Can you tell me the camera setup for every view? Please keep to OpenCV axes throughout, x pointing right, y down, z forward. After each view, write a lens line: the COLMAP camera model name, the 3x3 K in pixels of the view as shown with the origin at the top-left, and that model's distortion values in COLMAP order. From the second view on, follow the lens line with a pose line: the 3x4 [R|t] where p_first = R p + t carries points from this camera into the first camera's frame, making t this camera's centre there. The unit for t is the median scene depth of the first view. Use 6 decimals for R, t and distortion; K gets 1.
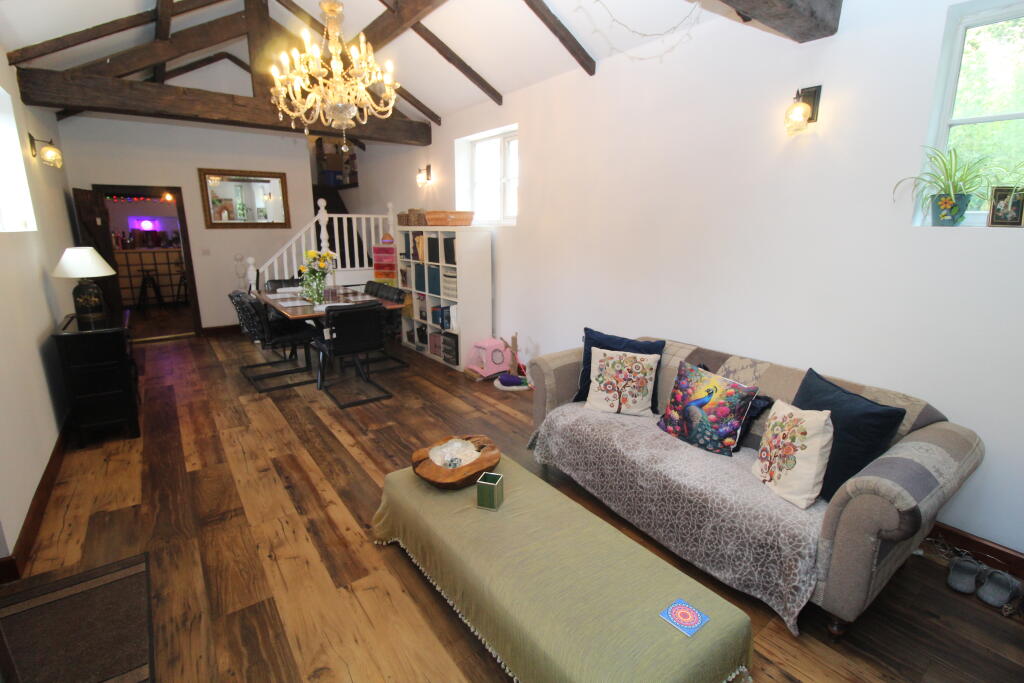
lens RADIAL K [[480.0, 0, 510.2], [0, 480.0, 331.1], [0, 0, 1]] dist [-0.013572, -0.001722]
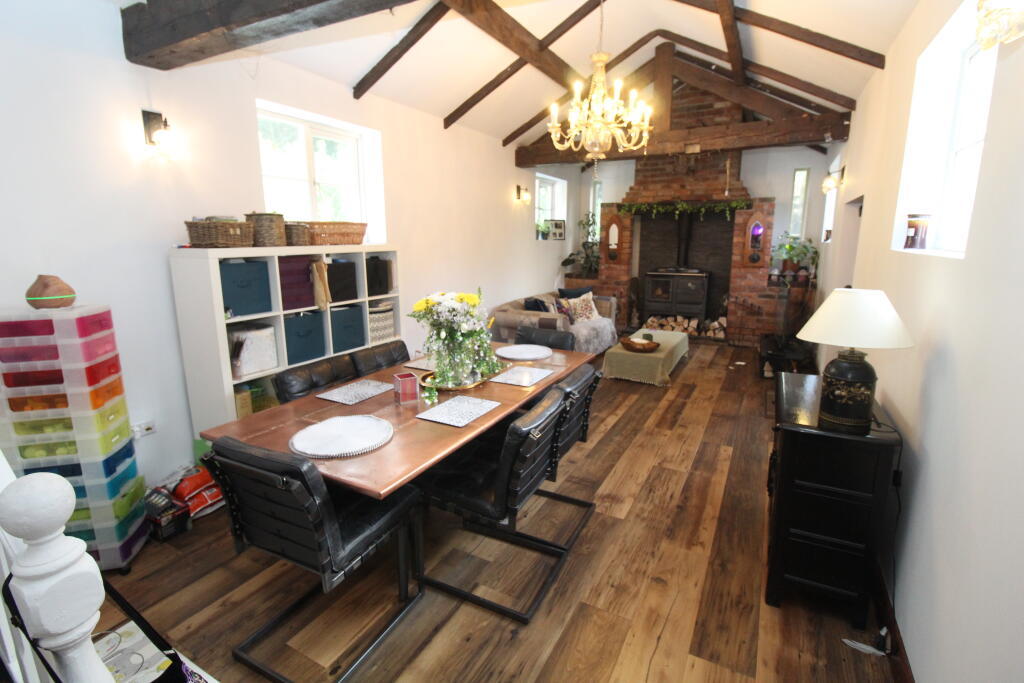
lens RADIAL K [[480.0, 0, 511.6], [0, 480.0, 341.7], [0, 0, 1]] dist [-0.013572, -0.001722]
pose [[-0.426936, -0.183598, 0.885447, -1.395901], [0.200142, 0.935703, 0.290521, -0.390804], [-0.881855, 0.301249, -0.362740, 1.770140]]
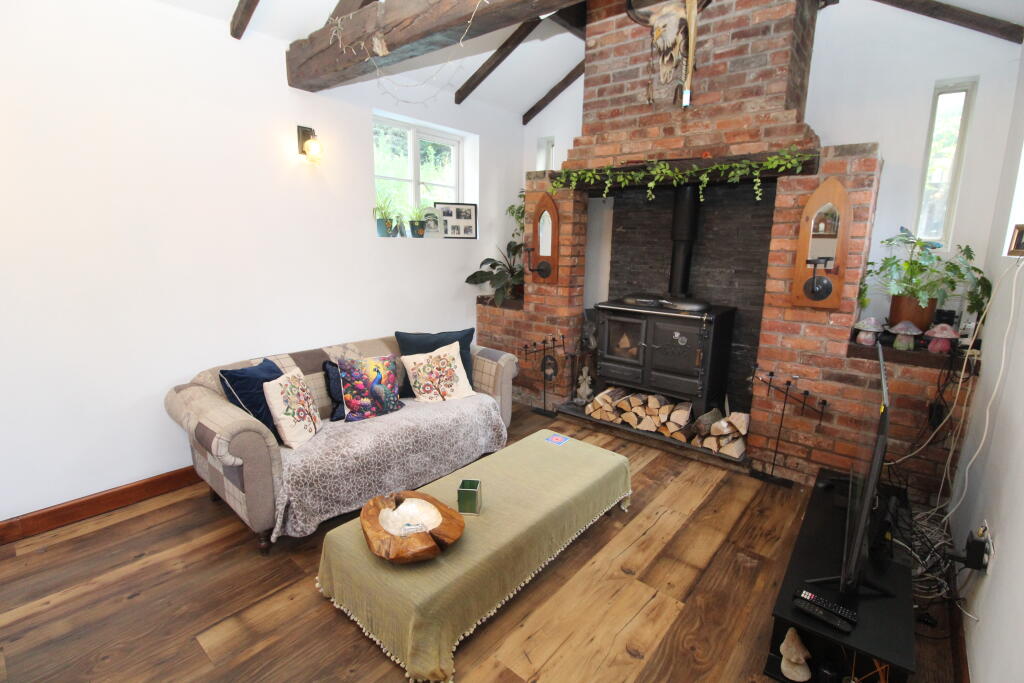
lens RADIAL K [[480.0, 0, 511.6], [0, 480.0, 341.2], [0, 0, 1]] dist [-0.013572, -0.001722]
pose [[-0.257356, -0.199881, 0.945418, -0.598461], [0.188923, 0.949085, 0.252084, -0.137583], [-0.947669, 0.243486, -0.206490, 0.646980]]
